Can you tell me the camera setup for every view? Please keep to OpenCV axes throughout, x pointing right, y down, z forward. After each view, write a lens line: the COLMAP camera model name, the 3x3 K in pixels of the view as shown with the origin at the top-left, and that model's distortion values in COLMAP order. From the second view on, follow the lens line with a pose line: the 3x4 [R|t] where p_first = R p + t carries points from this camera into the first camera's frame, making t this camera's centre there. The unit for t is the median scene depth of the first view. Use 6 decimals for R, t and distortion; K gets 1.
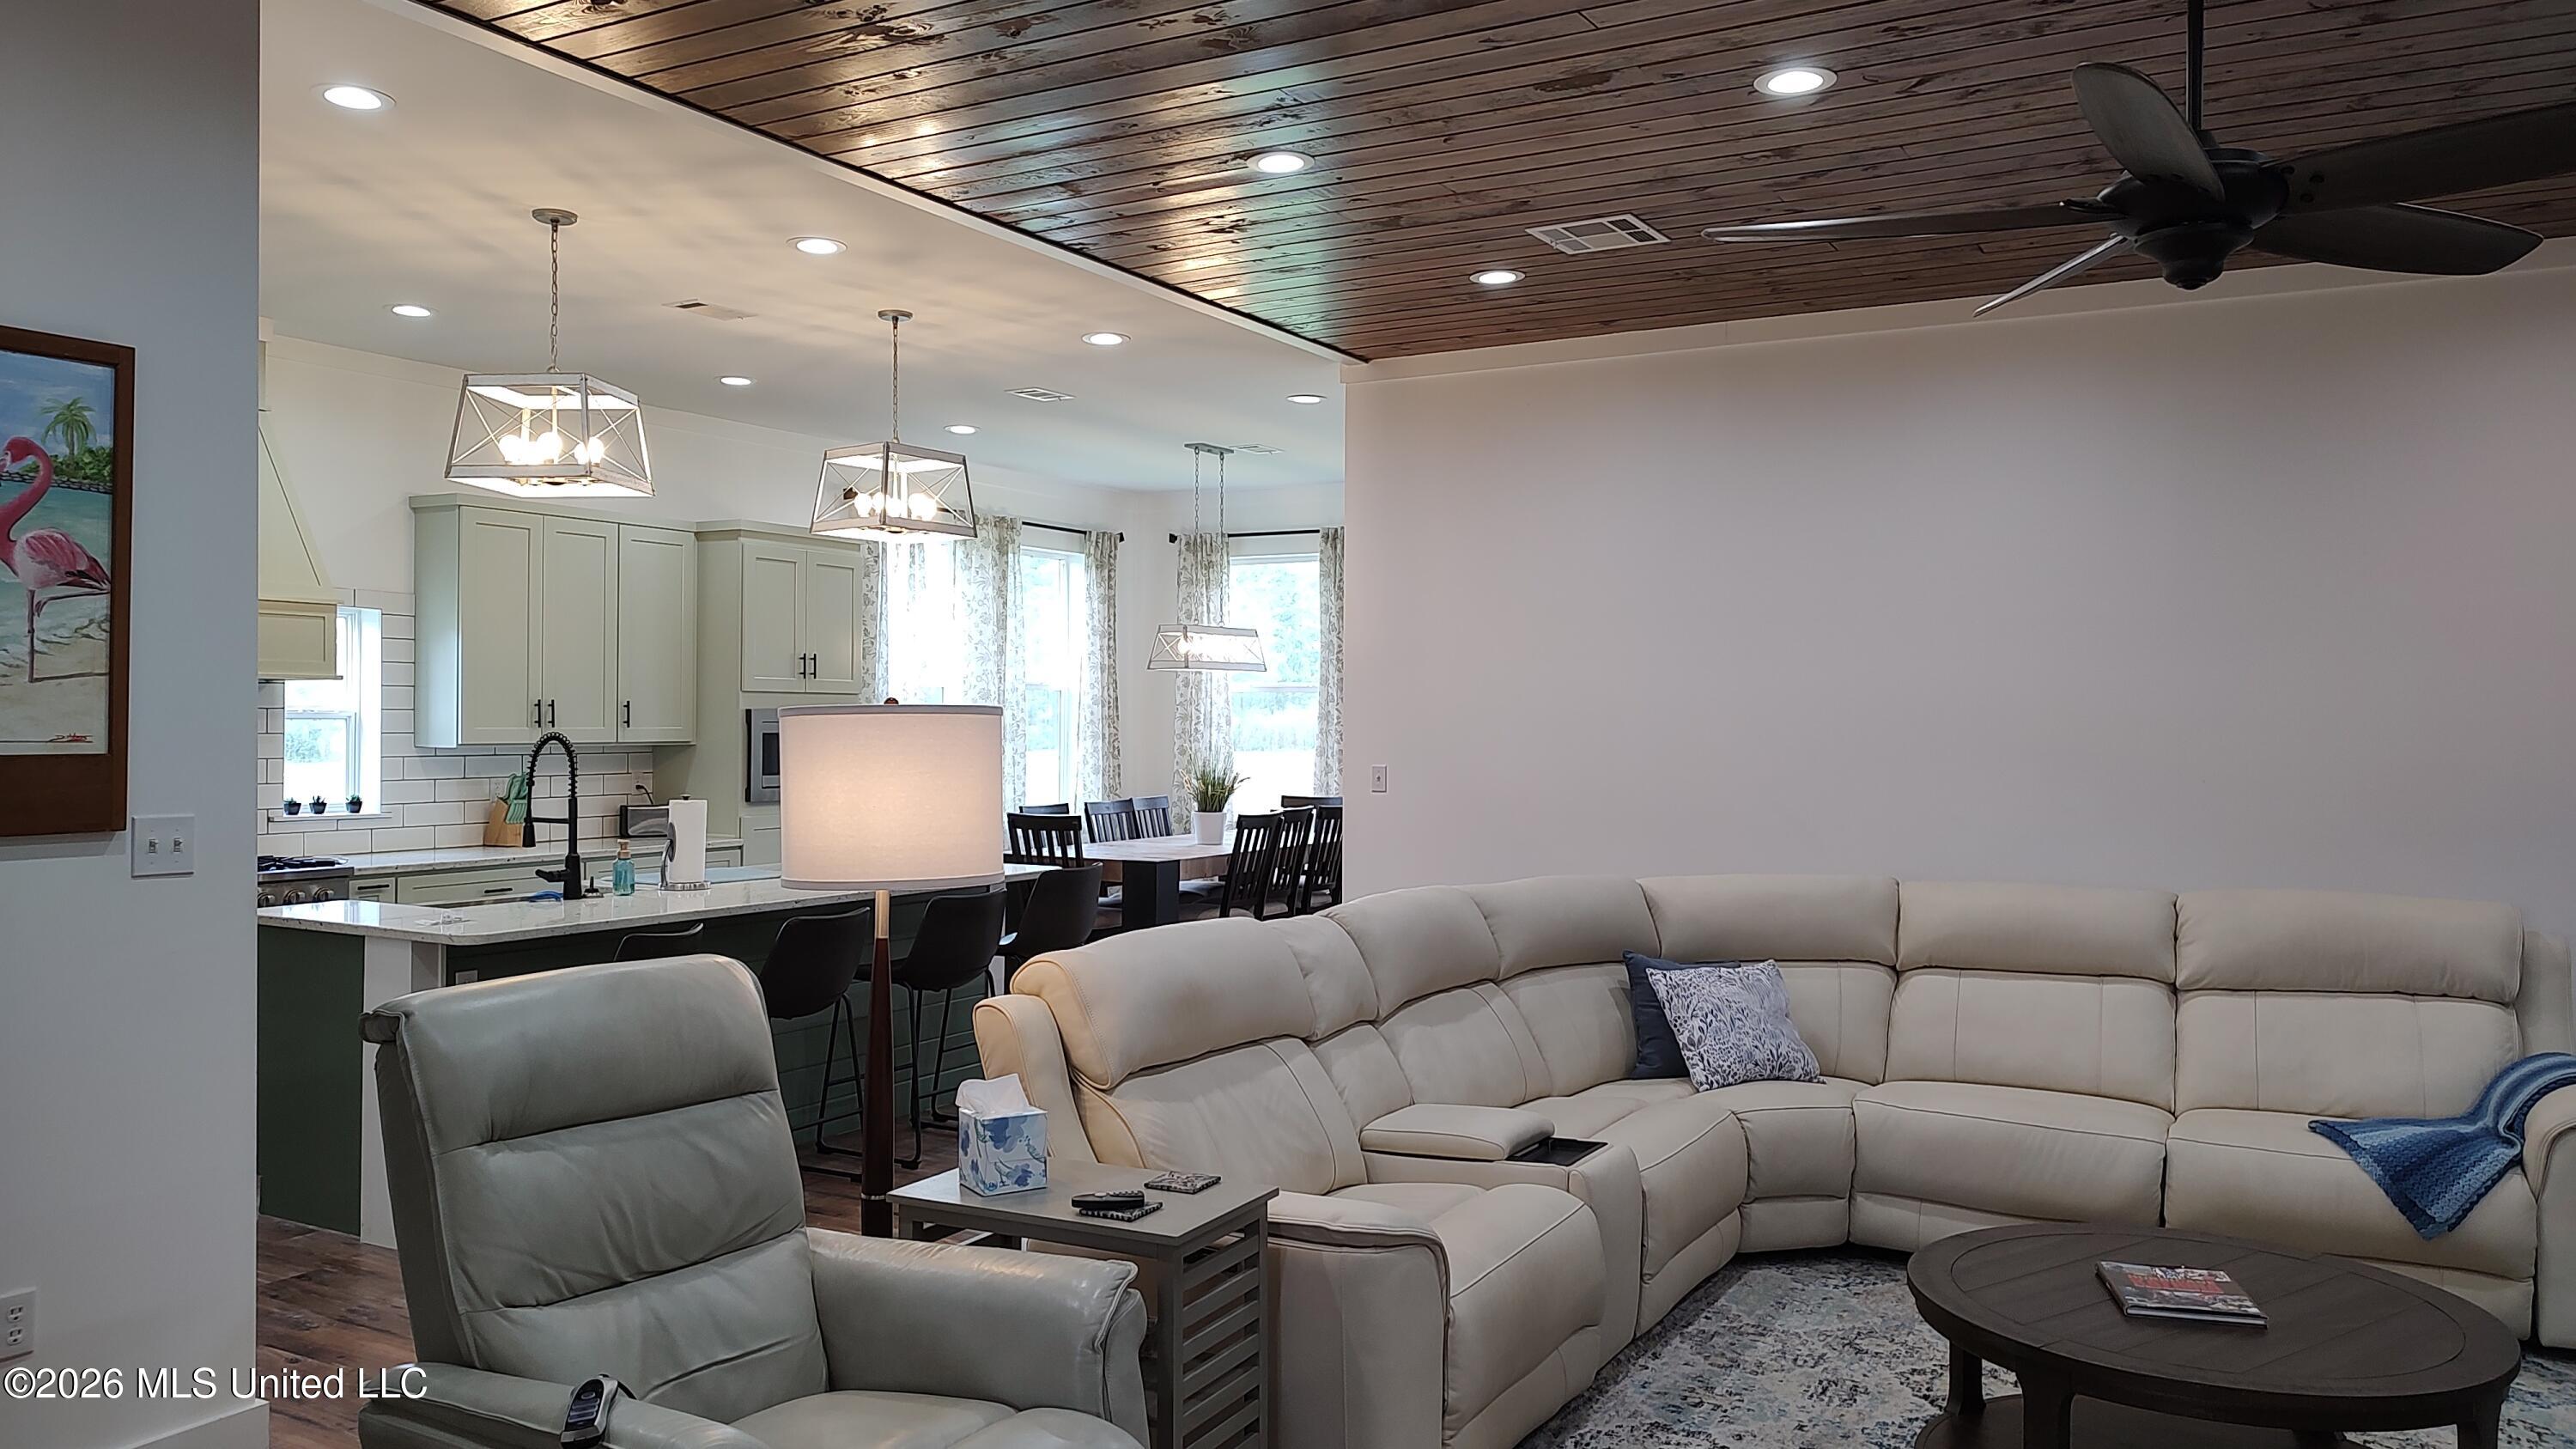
lens RADIAL K [[1835.9, 0, 1280.3], [0, 1835.9, 716.1], [0, 0, 1]] dist [0.036603, -0.032952]
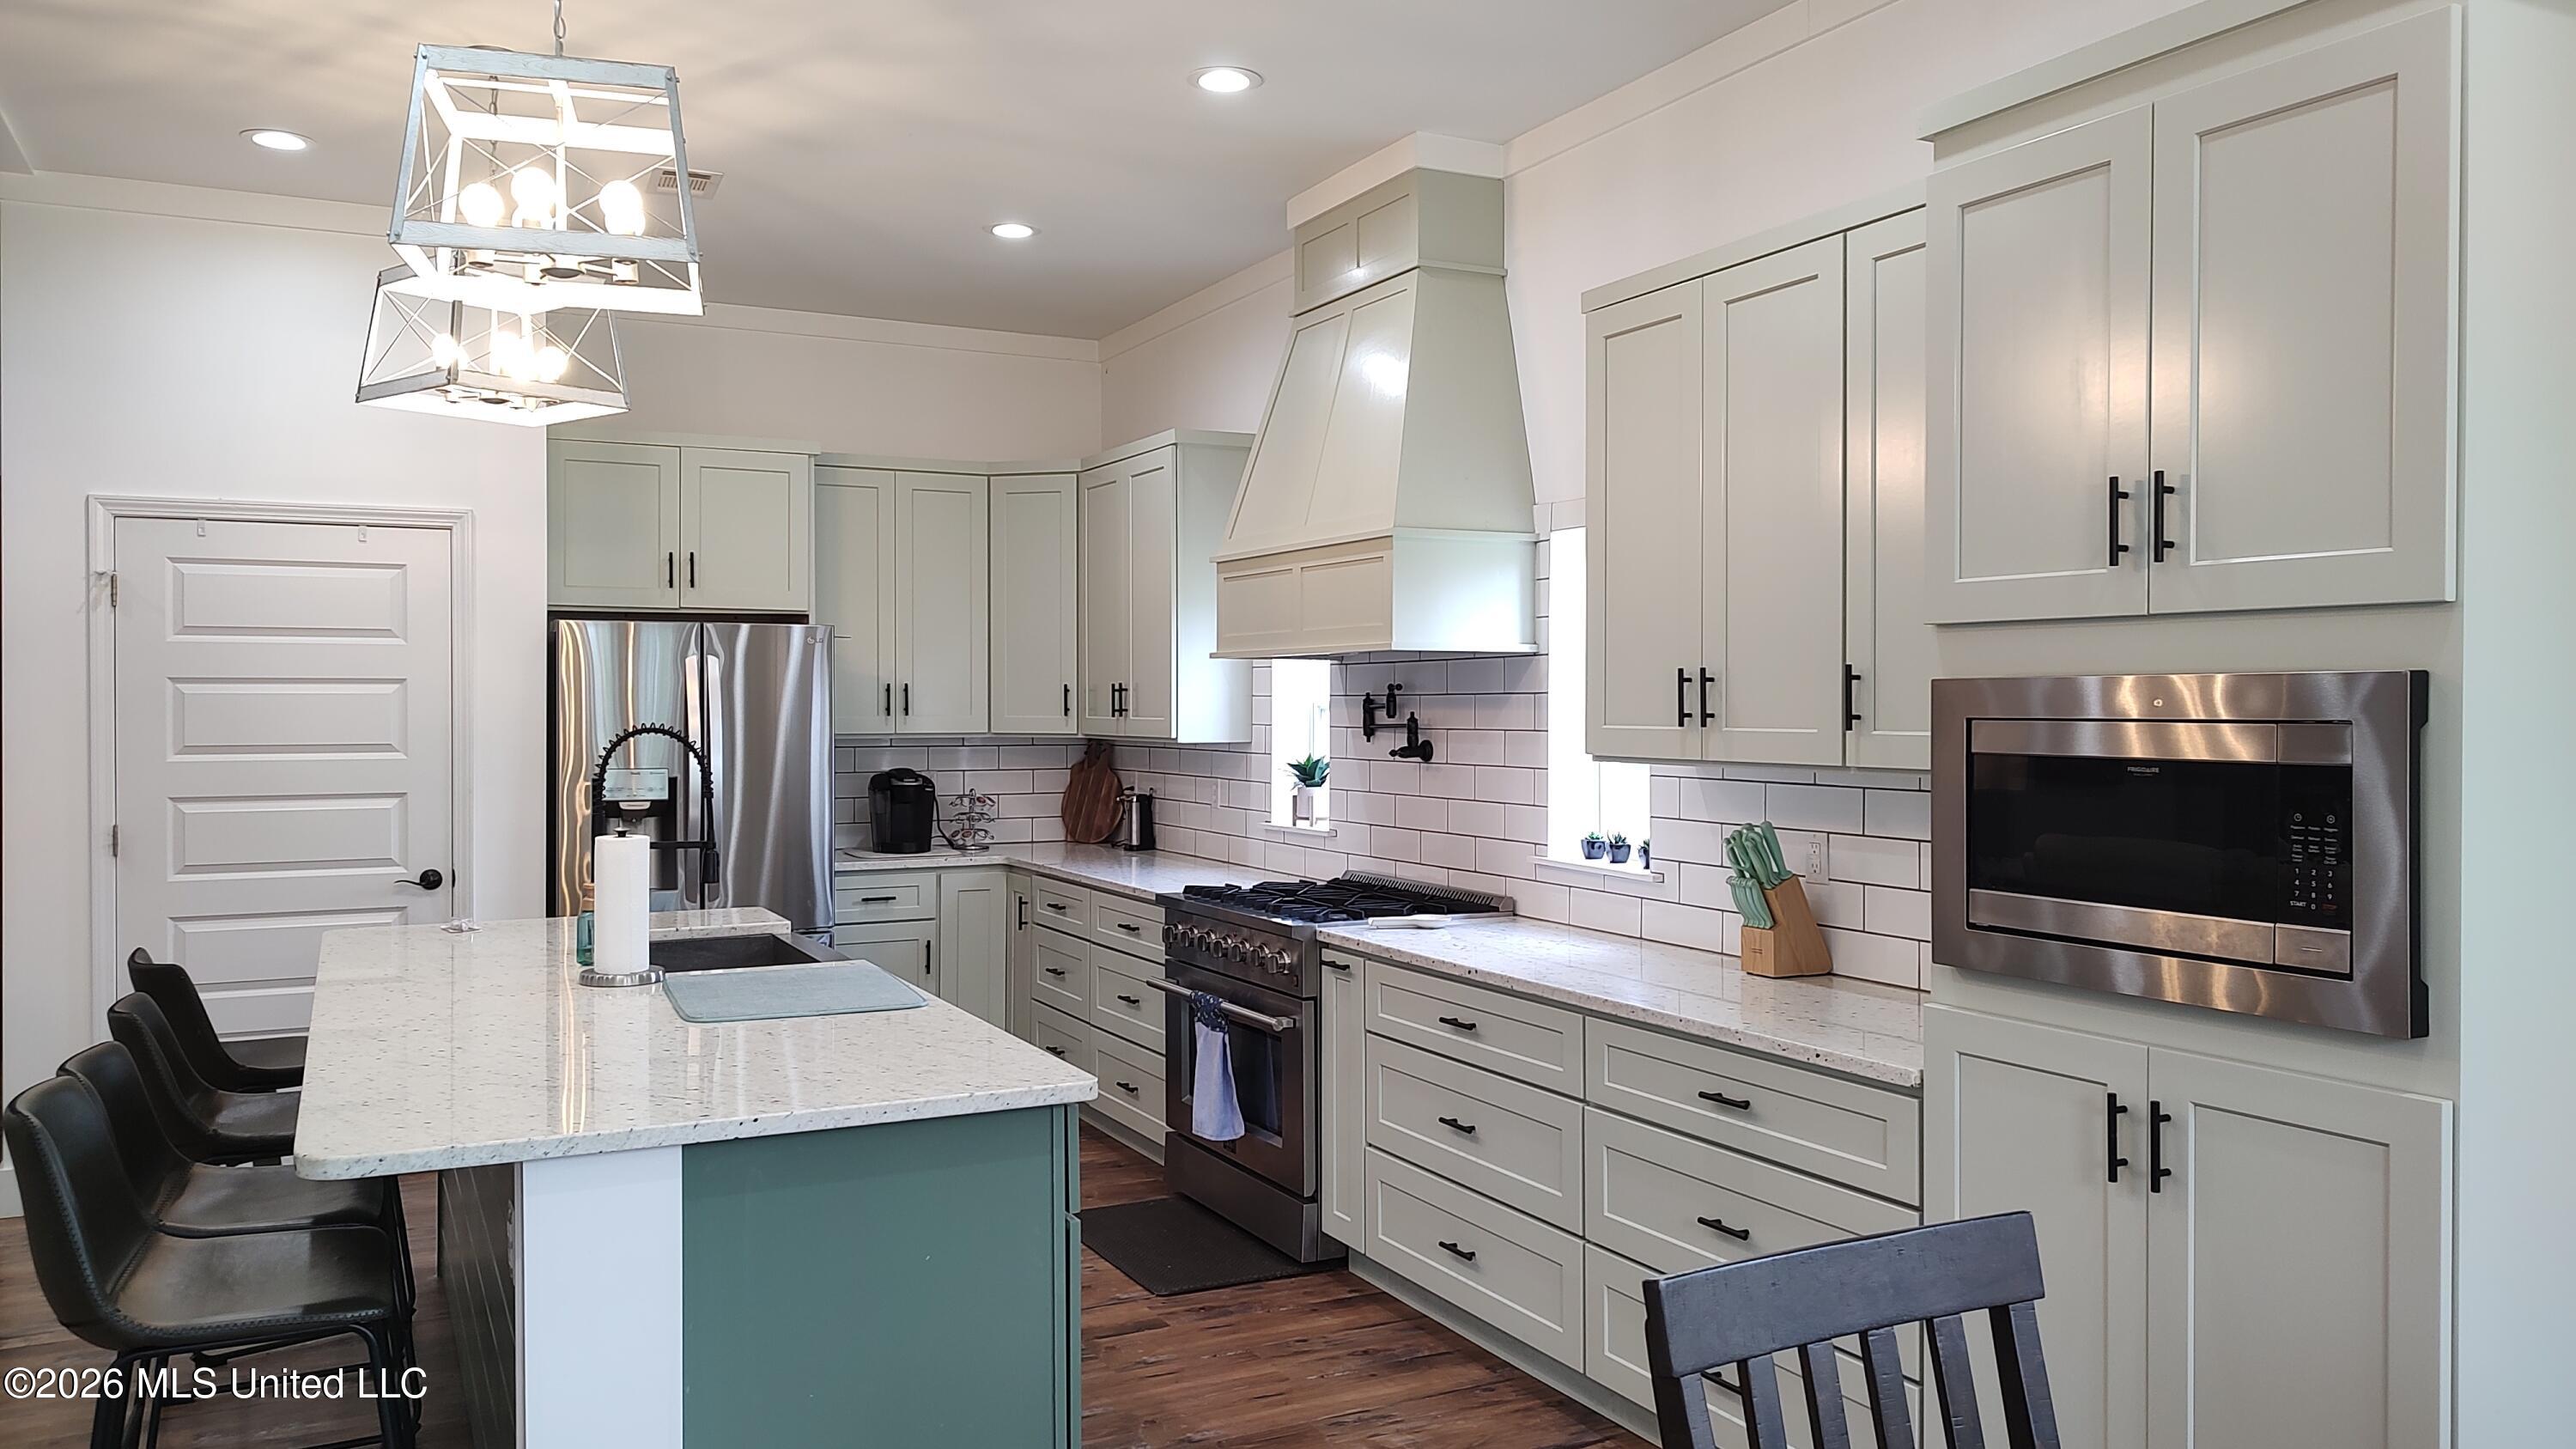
lens RADIAL K [[1835.9, 0, 1280.3], [0, 1835.9, 716.1], [0, 0, 1]] dist [0.036603, -0.032952]
pose [[-0.545428, 0.000611, -0.838158, 0.039946], [-0.002970, 0.999992, 0.002662, 0.001757], [0.838152, 0.003941, -0.545422, 0.847320]]
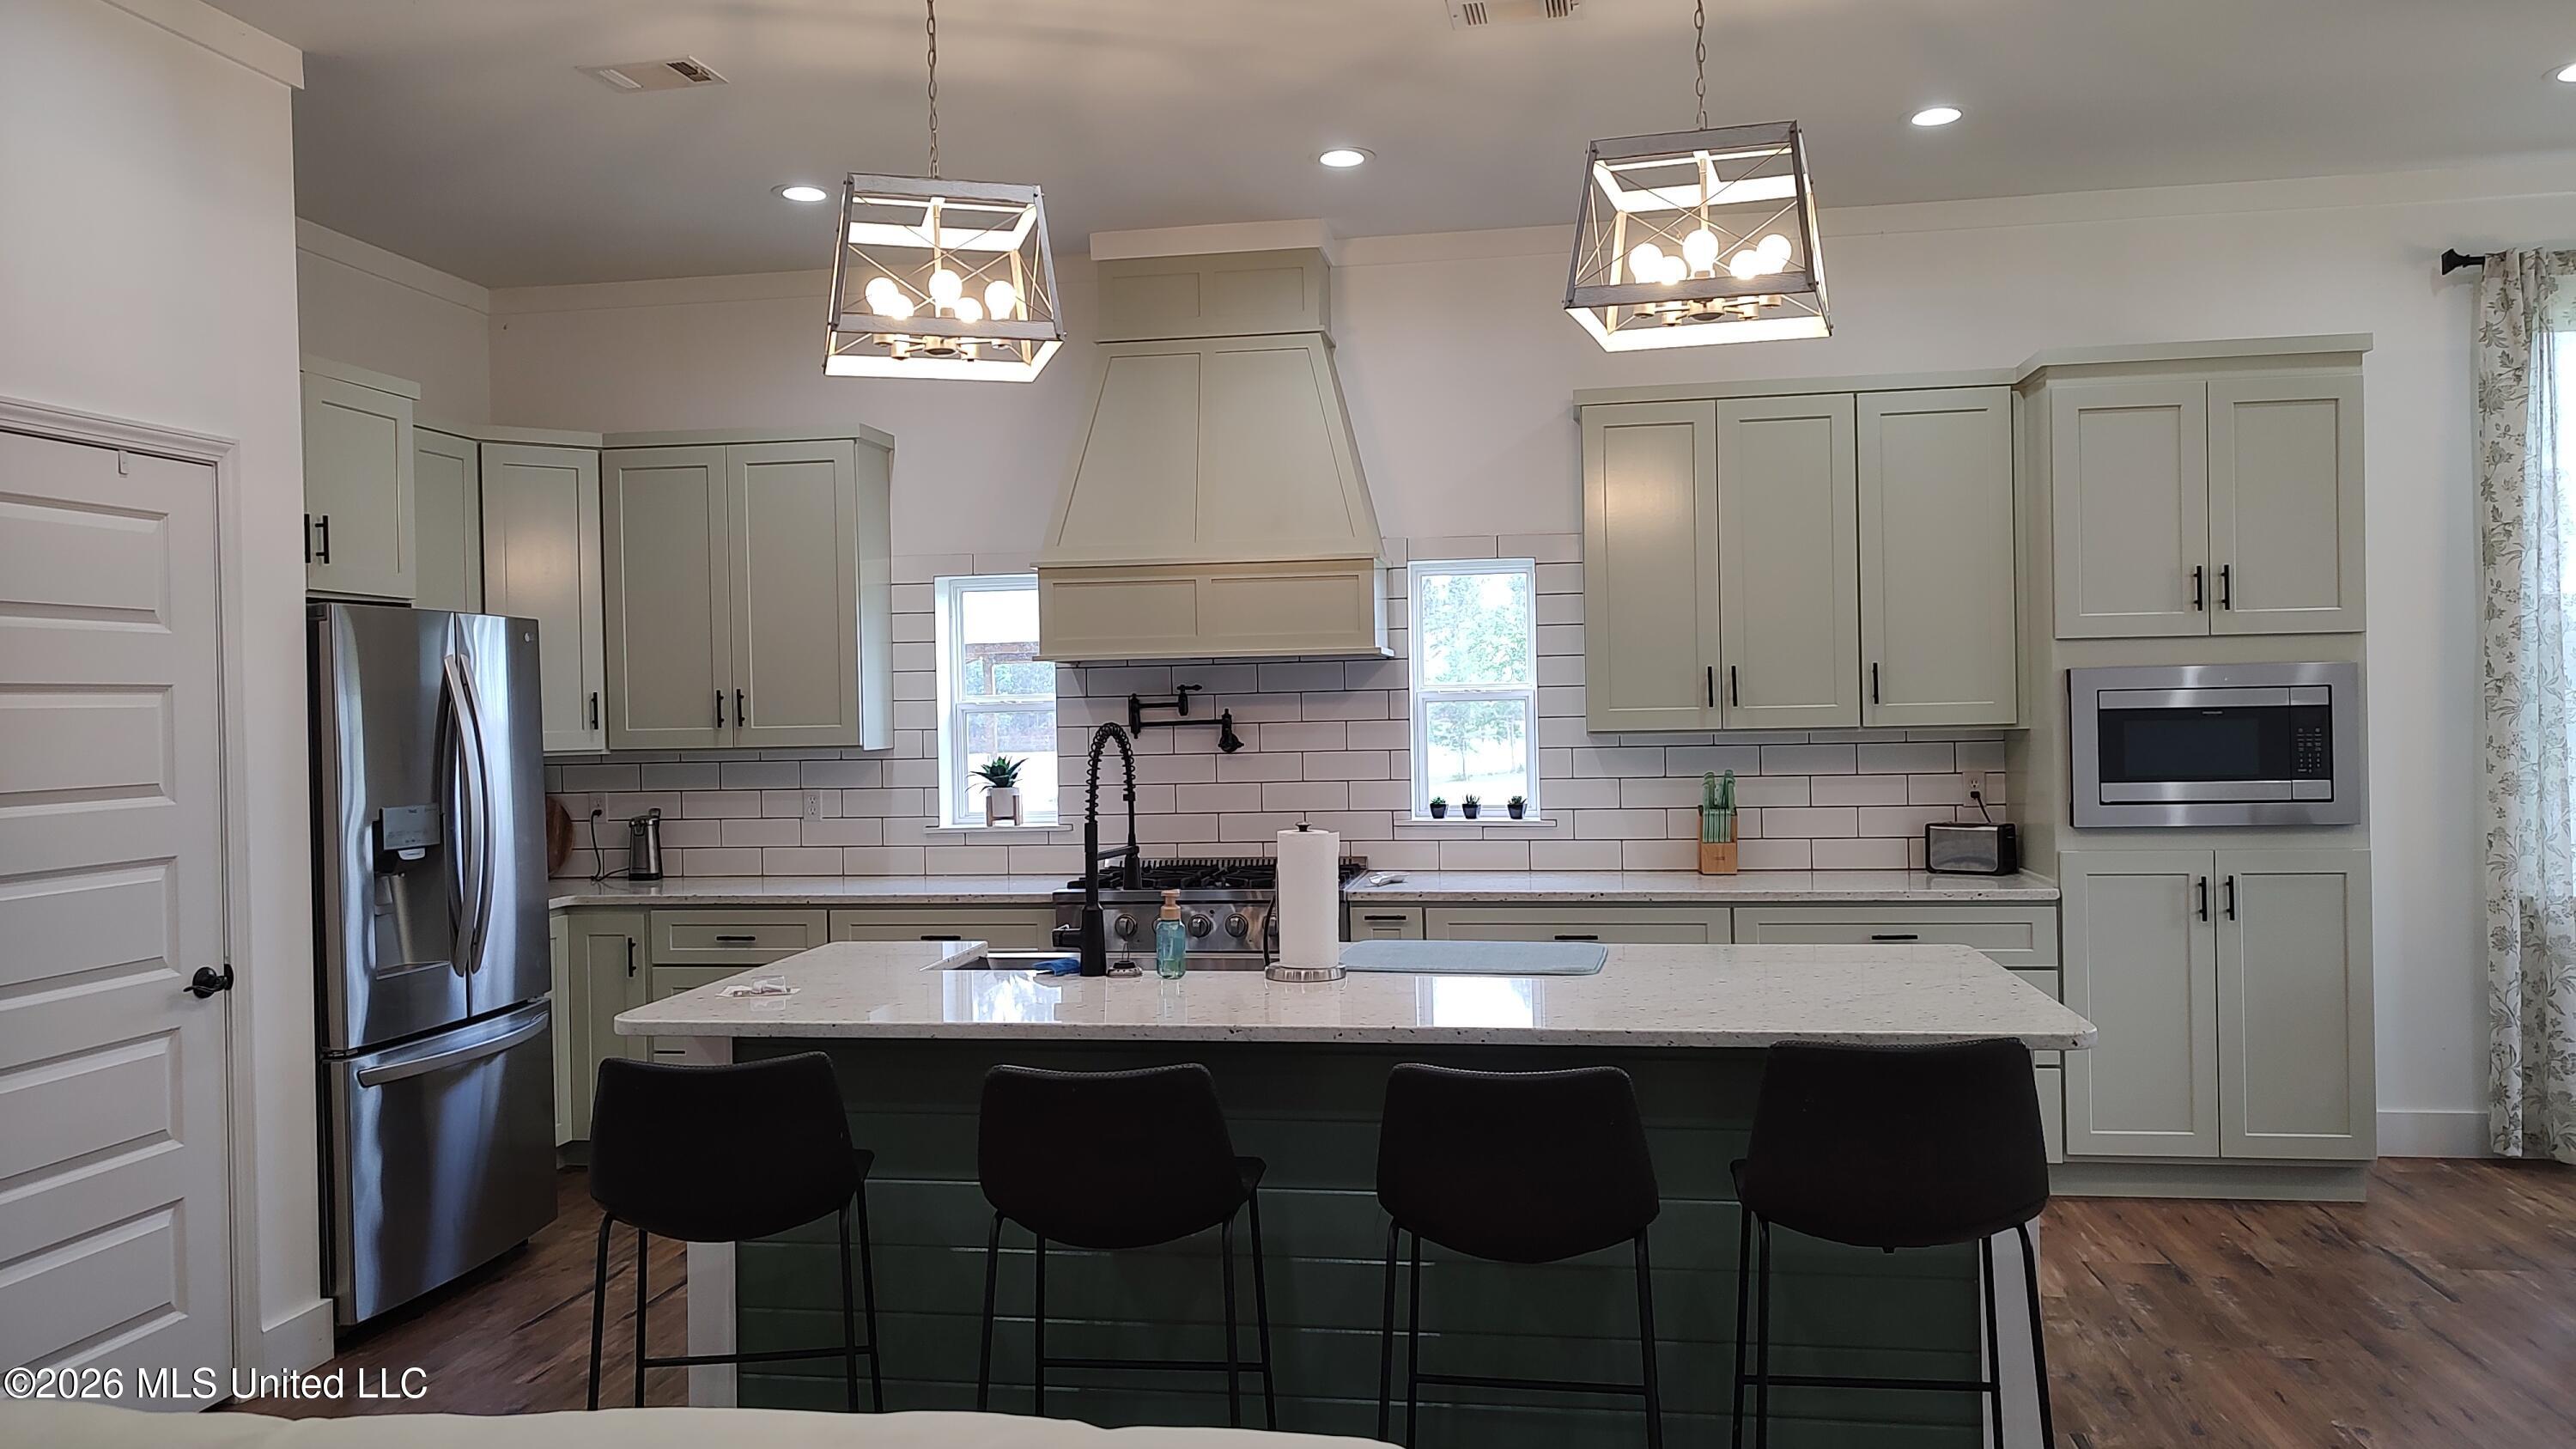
lens RADIAL K [[1835.9, 0, 1280.3], [0, 1835.9, 716.1], [0, 0, 1]] dist [0.036603, -0.032952]
pose [[0.356800, -0.006675, -0.934157, 0.135272], [0.023303, 0.999727, 0.001757, 0.003378], [0.933890, -0.022396, 0.356859, 0.434229]]
